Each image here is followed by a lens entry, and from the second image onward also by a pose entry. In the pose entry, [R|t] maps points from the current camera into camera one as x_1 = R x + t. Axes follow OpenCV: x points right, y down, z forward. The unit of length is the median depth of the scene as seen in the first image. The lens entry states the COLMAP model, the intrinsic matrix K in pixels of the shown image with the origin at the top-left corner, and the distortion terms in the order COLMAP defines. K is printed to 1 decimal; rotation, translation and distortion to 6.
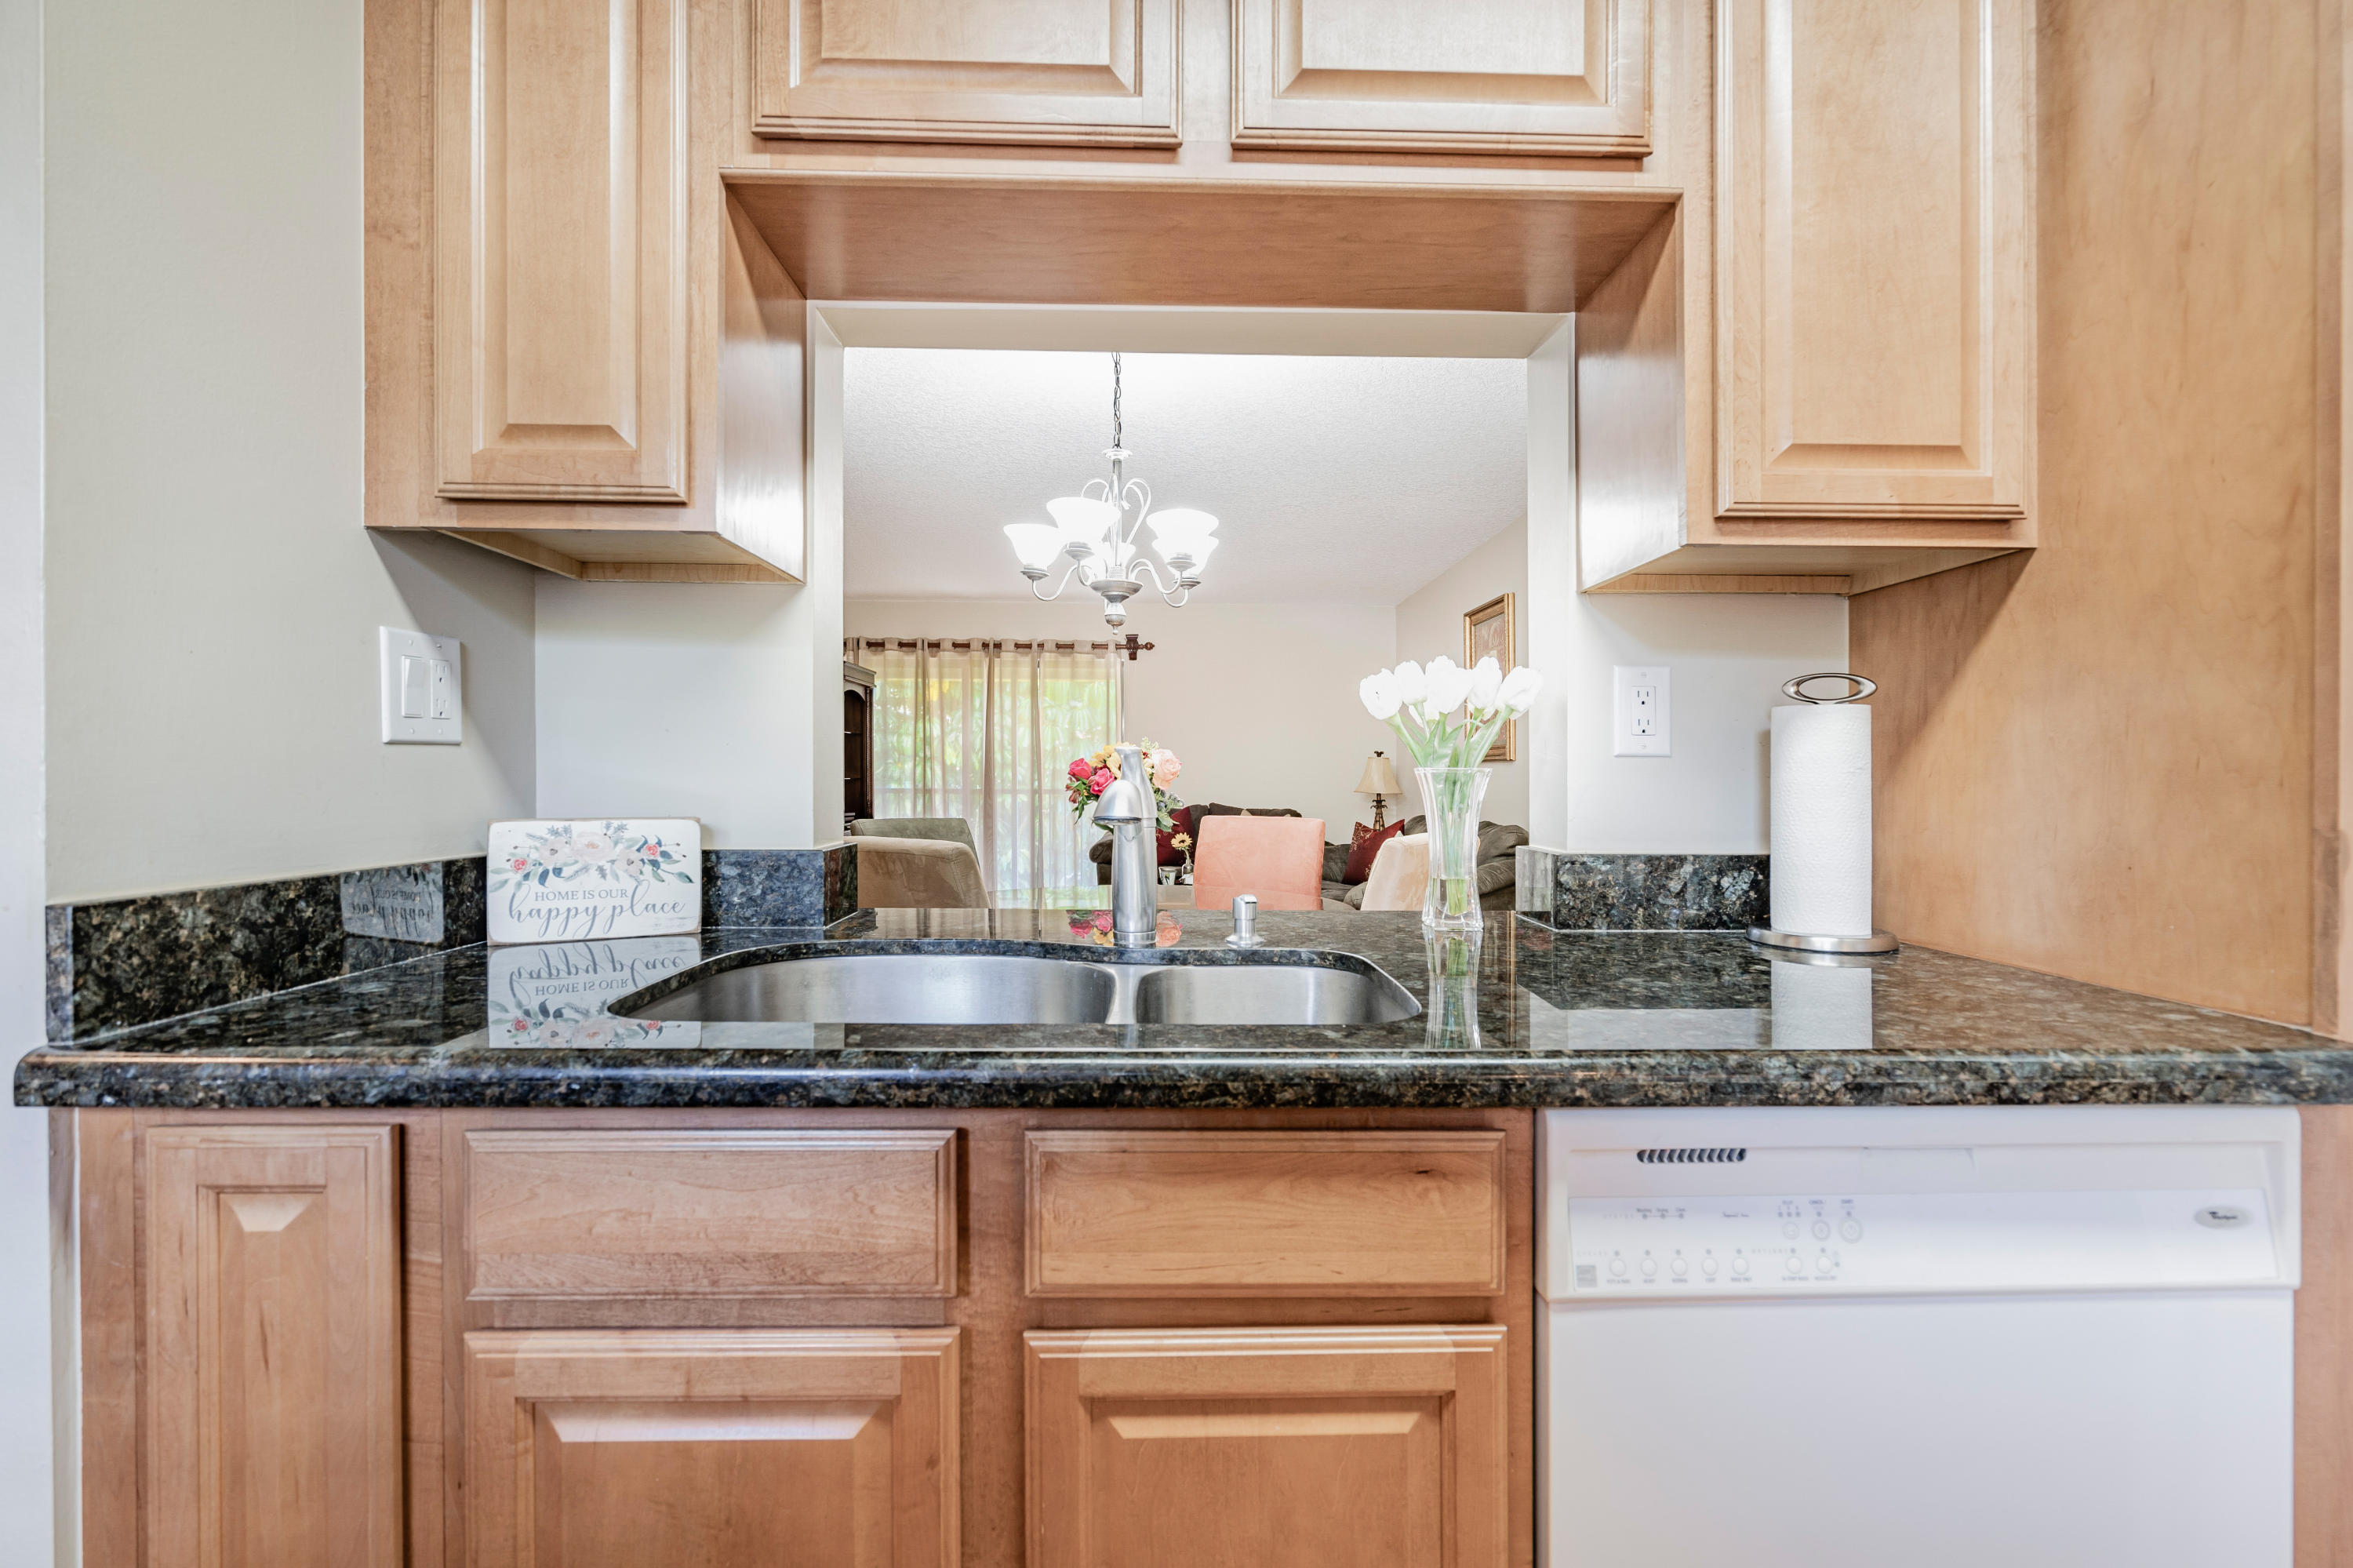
lens RADIAL K [[1063.7, 0, 1166.6], [0, 1063.7, 769.4], [0, 0, 1]] dist [-0.002200, -0.000019]
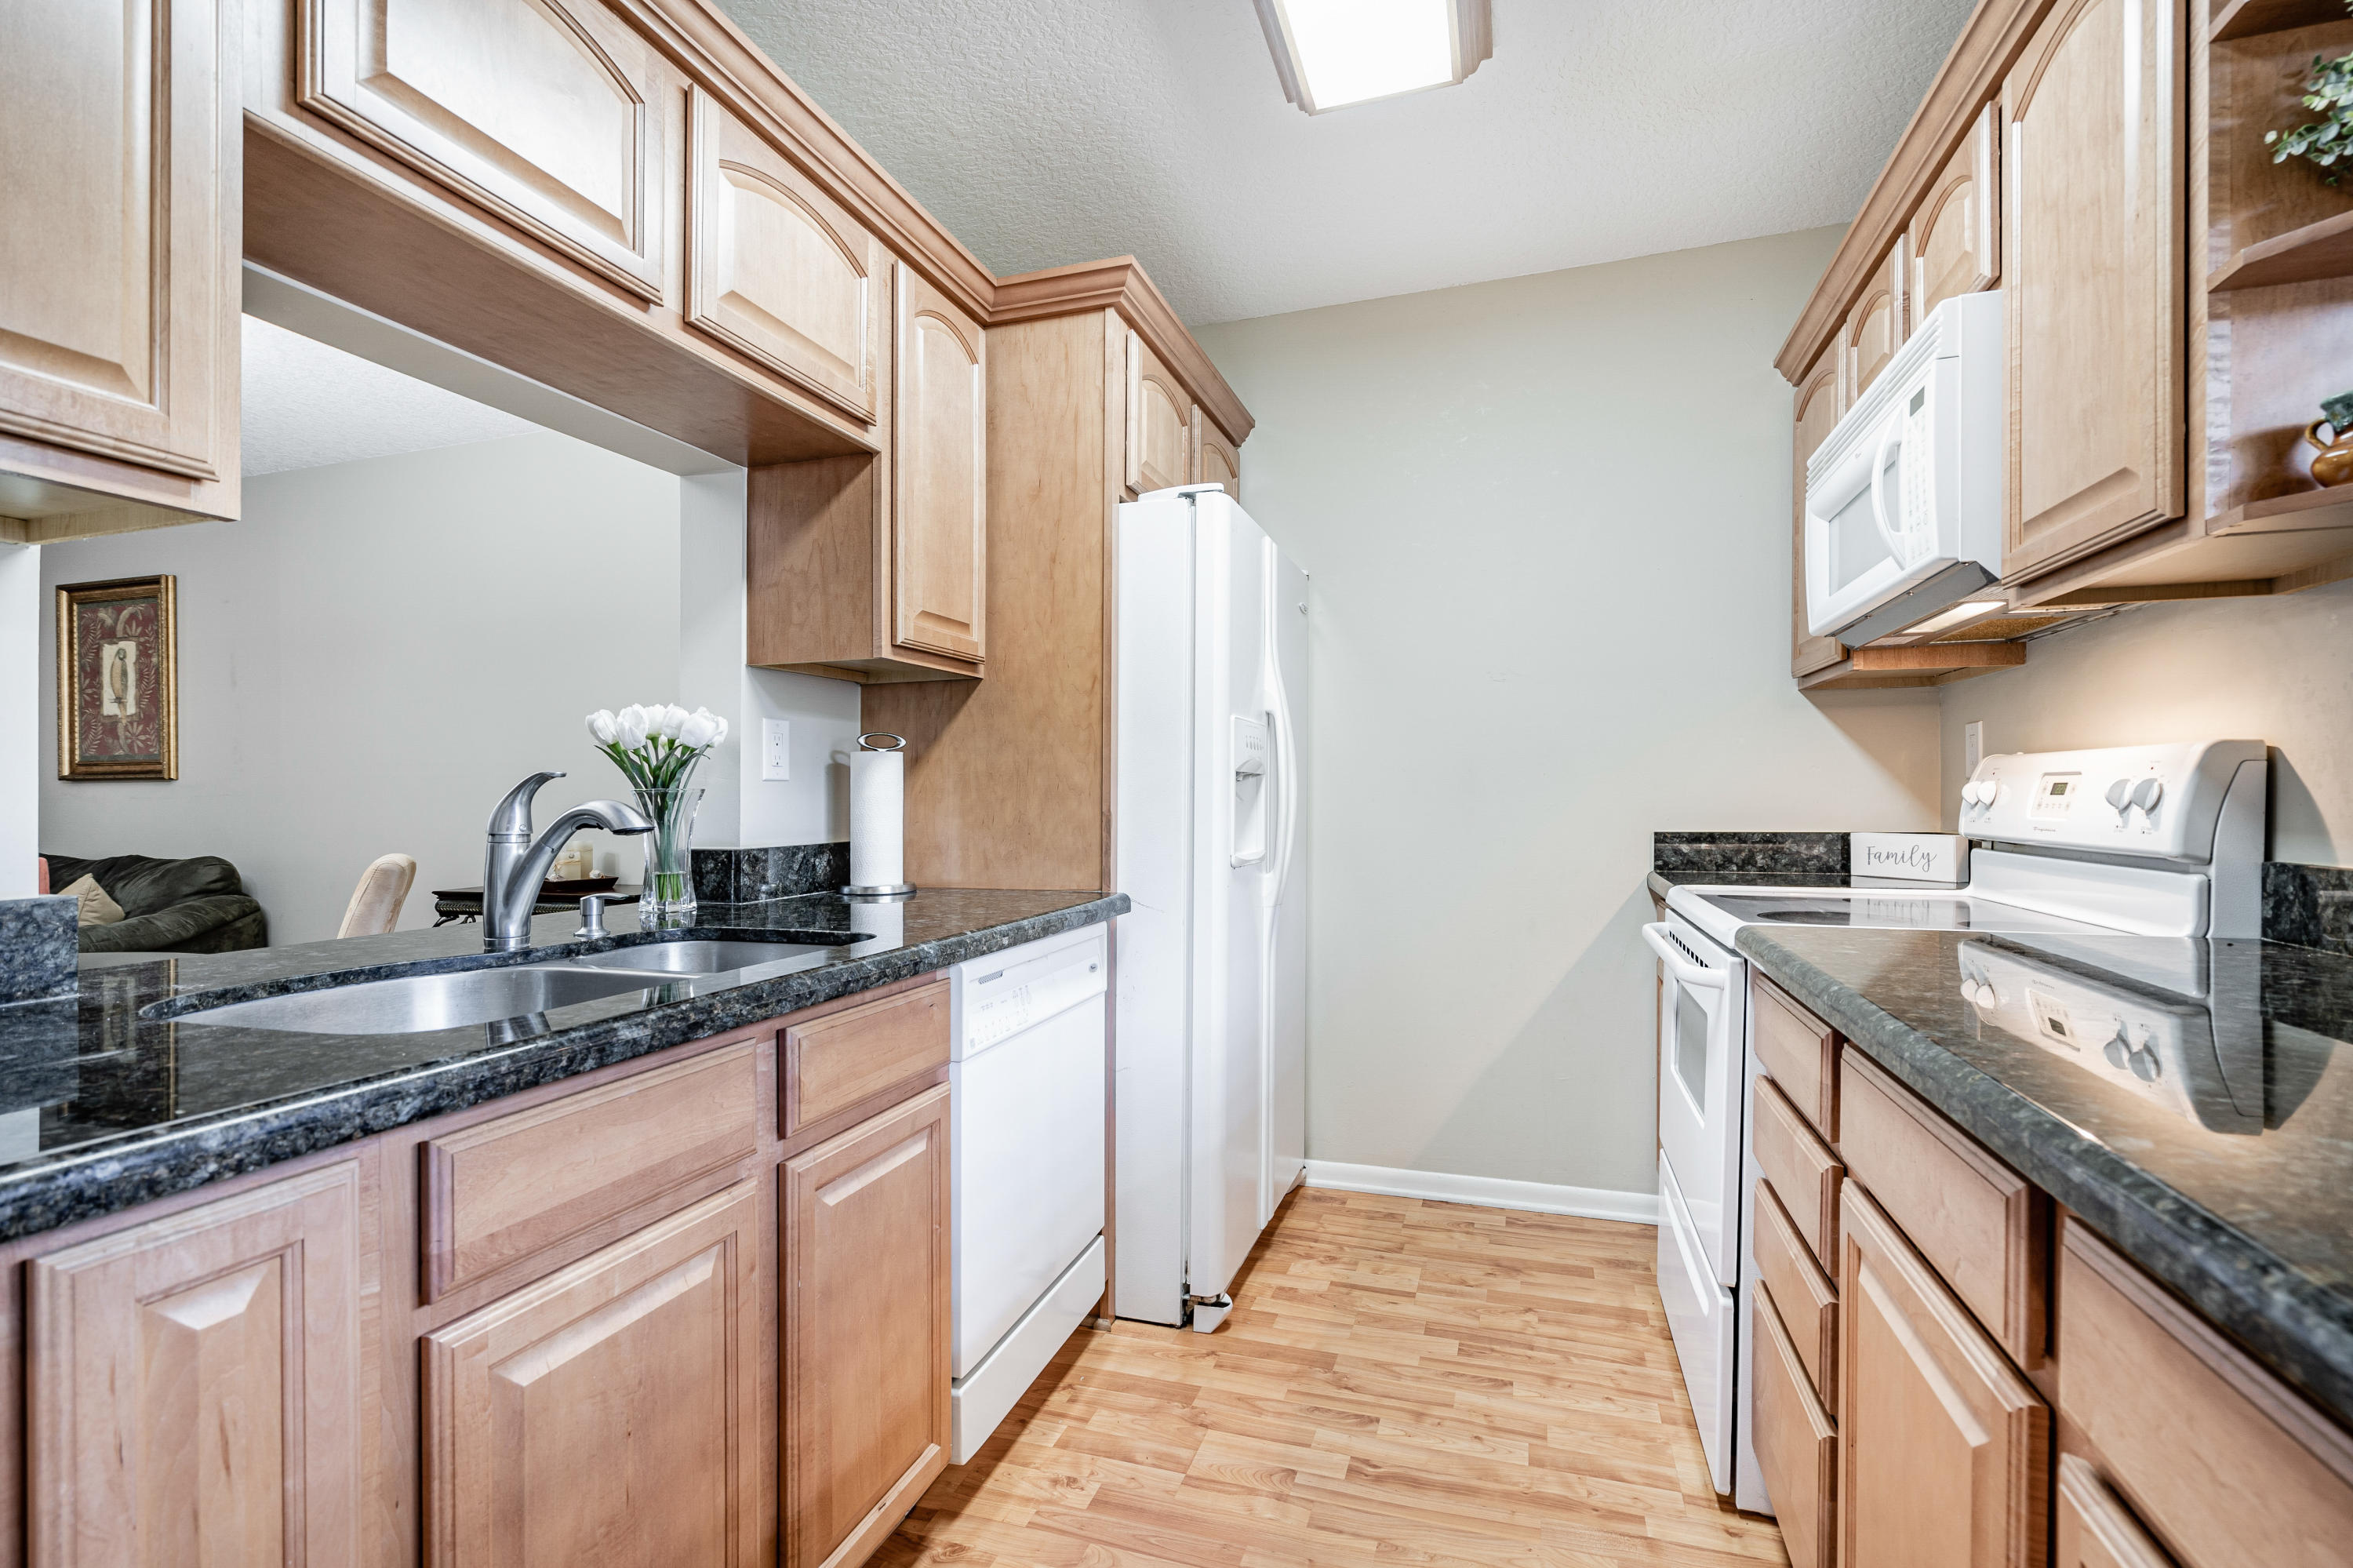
lens RADIAL K [[1067.4, 0, 1178.1], [0, 1067.4, 791.6], [0, 0, 1]] dist [0.004603, 0.000576]
pose [[0.334666, -0.004014, 0.942328, -0.984258], [0.002019, 0.999992, 0.003543, -0.001224], [-0.942335, 0.000717, 0.334671, -0.025453]]
